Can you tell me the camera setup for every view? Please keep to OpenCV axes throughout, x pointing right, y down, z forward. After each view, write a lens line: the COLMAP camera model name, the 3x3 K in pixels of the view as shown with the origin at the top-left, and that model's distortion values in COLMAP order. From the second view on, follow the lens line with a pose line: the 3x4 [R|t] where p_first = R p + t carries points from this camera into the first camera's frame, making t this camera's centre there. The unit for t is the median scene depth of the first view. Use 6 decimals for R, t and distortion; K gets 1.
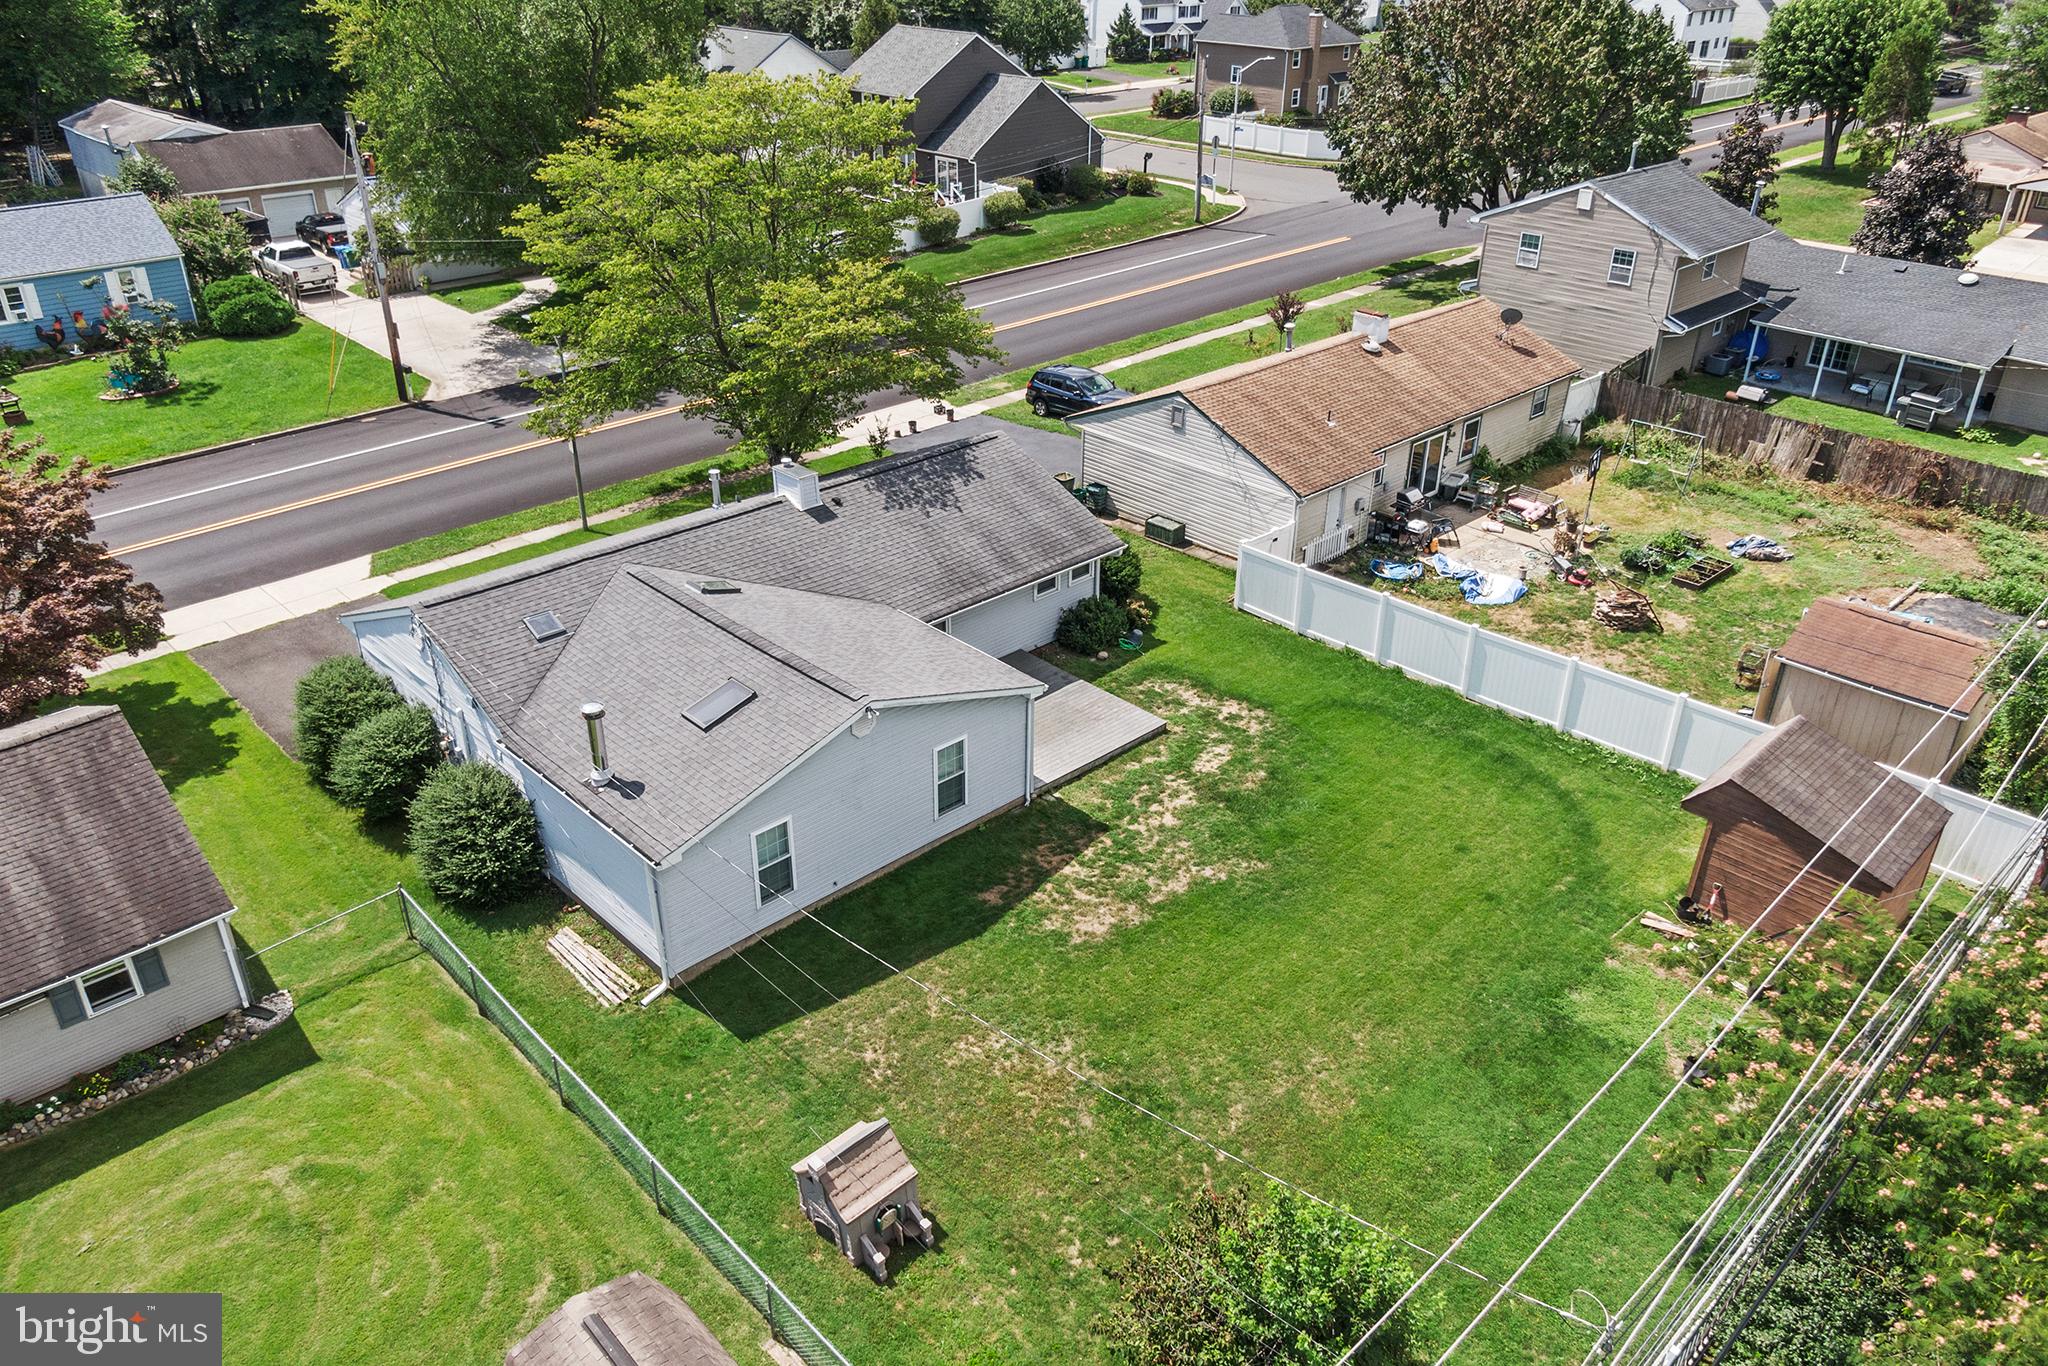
lens RADIAL K [[1443.8, 0, 1024.3], [0, 1443.8, 683.8], [0, 0, 1]] dist [0.020048, -0.034779]
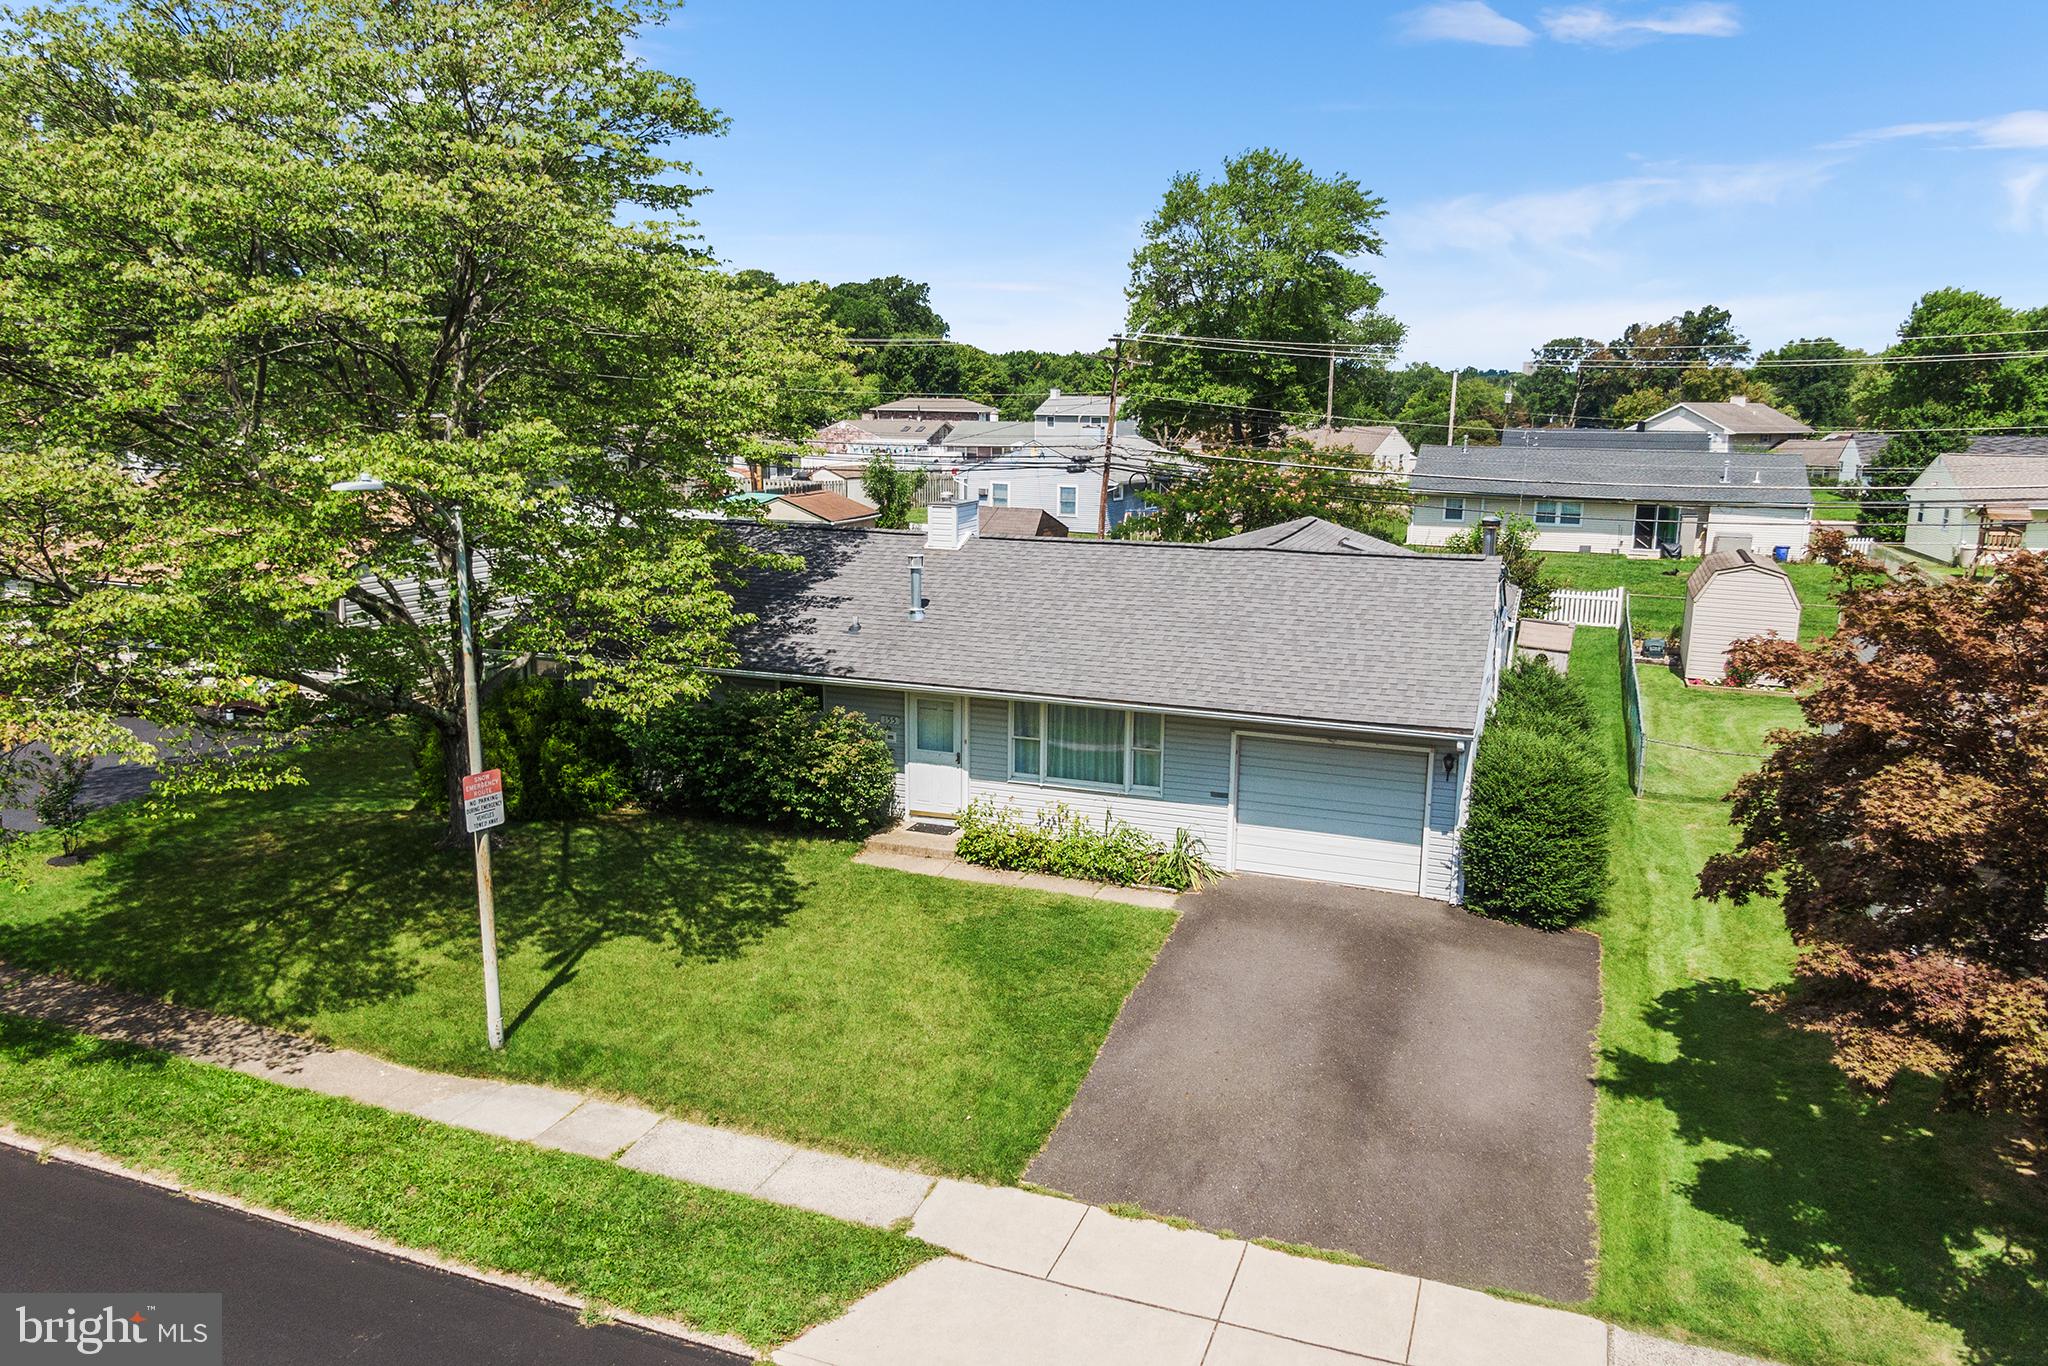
lens RADIAL K [[1443.8, 0, 1033.3], [0, 1443.8, 672.1], [0, 0, 1]] dist [0.020048, -0.034779]
pose [[-0.440497, -0.178924, 0.879744, -0.911785], [0.414594, 0.828640, 0.376122, -0.352496], [-0.796288, 0.530417, -0.290832, 1.313392]]
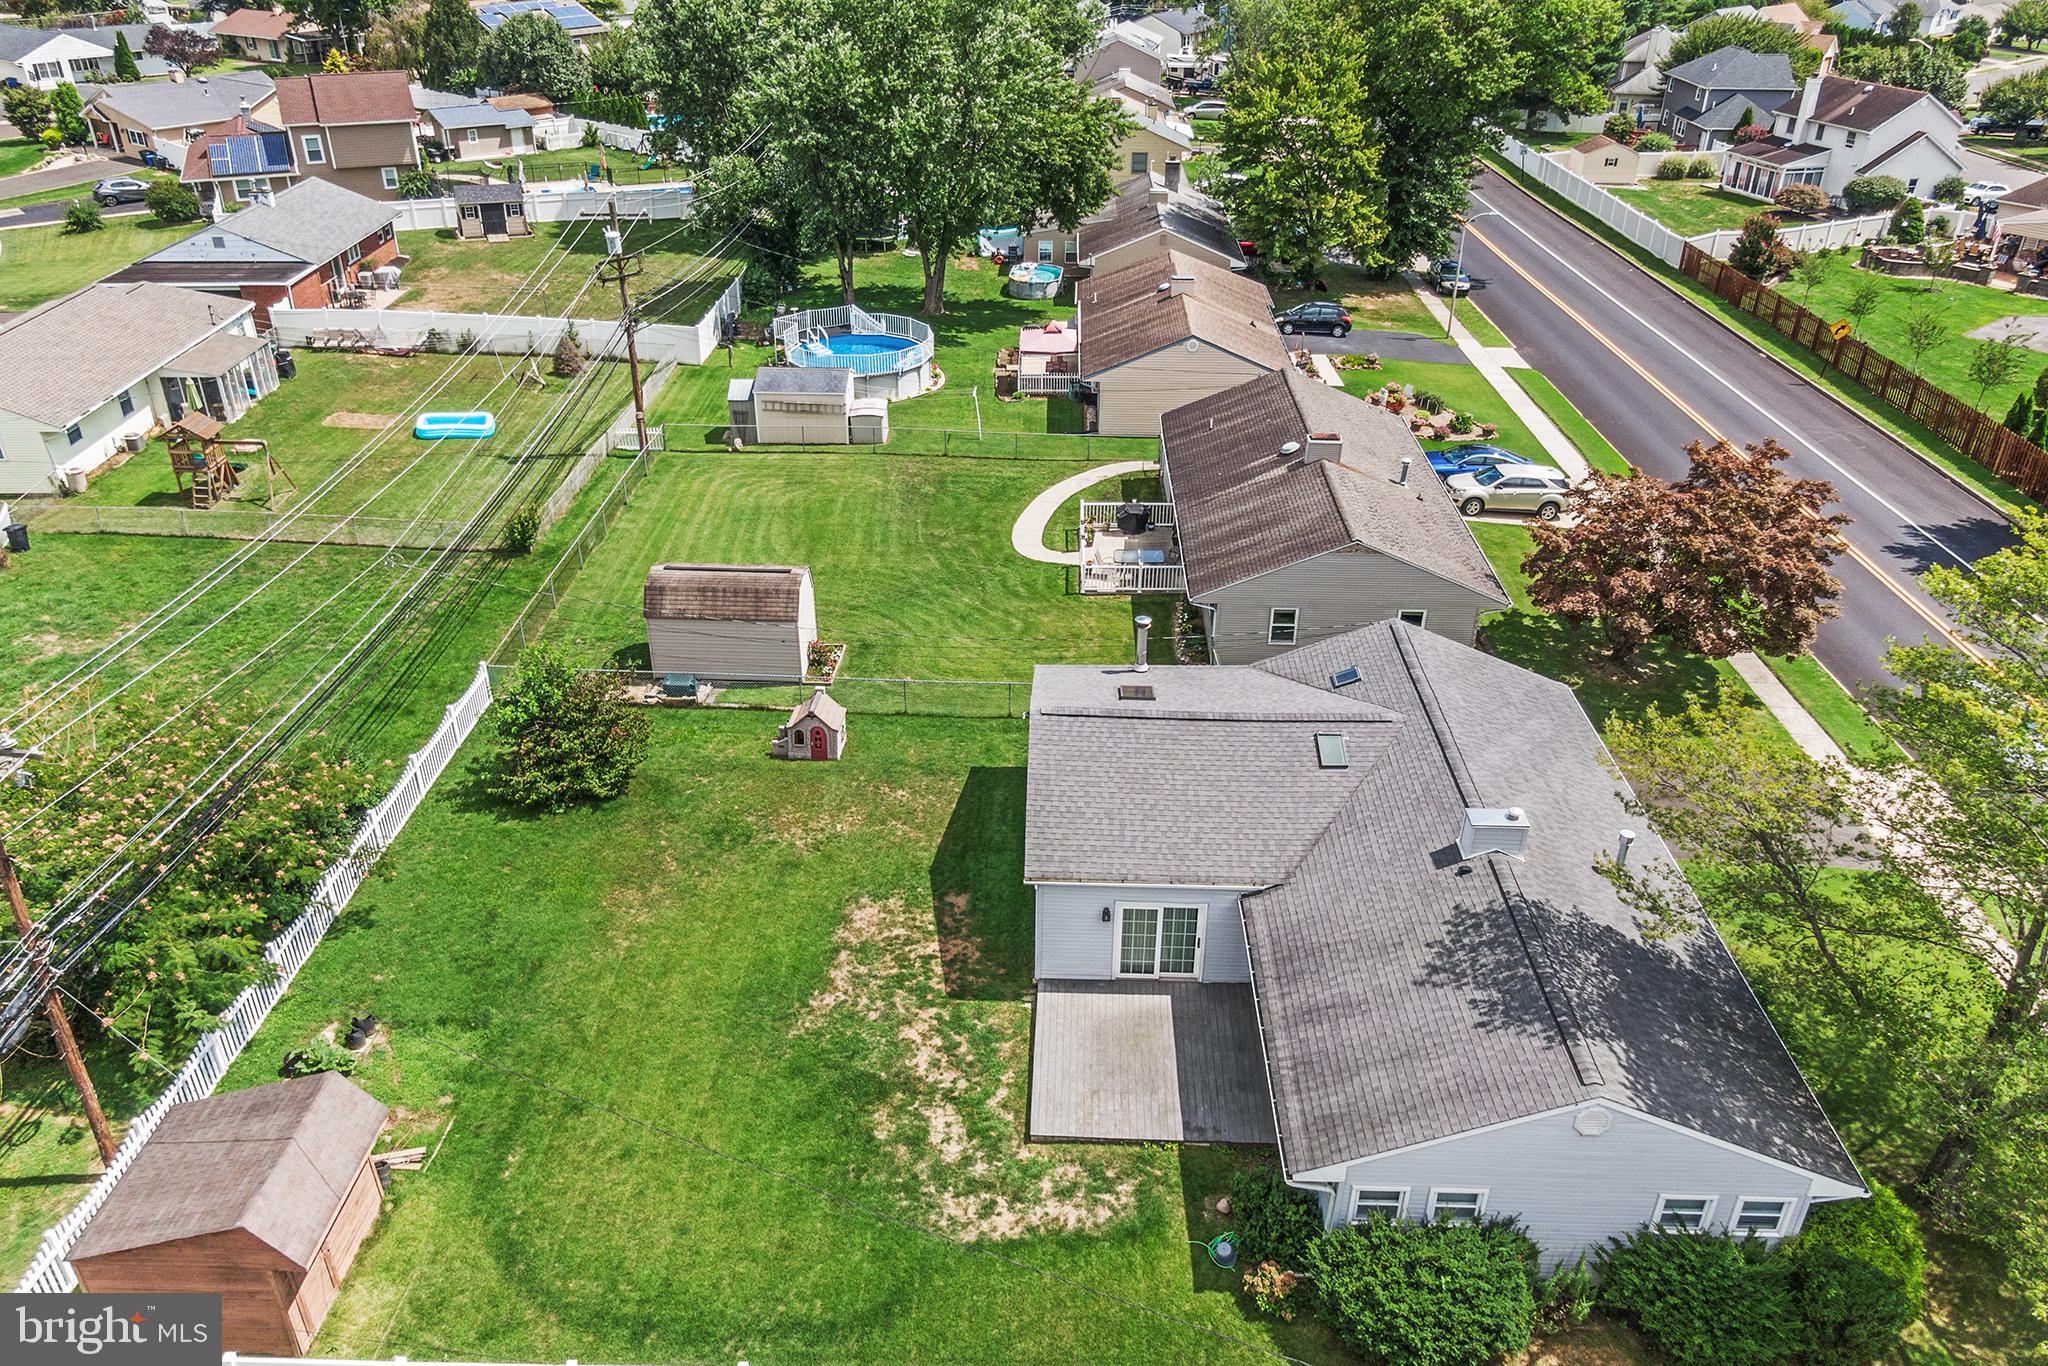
lens RADIAL K [[1443.8, 0, 1027.7], [0, 1443.8, 677.3], [0, 0, 1]] dist [0.020048, -0.034779]
pose [[-0.710919, 0.330819, -0.620607, 0.498047], [-0.348295, 0.601014, 0.719355, -0.679802], [0.610970, 0.727558, -0.312050, 1.033818]]
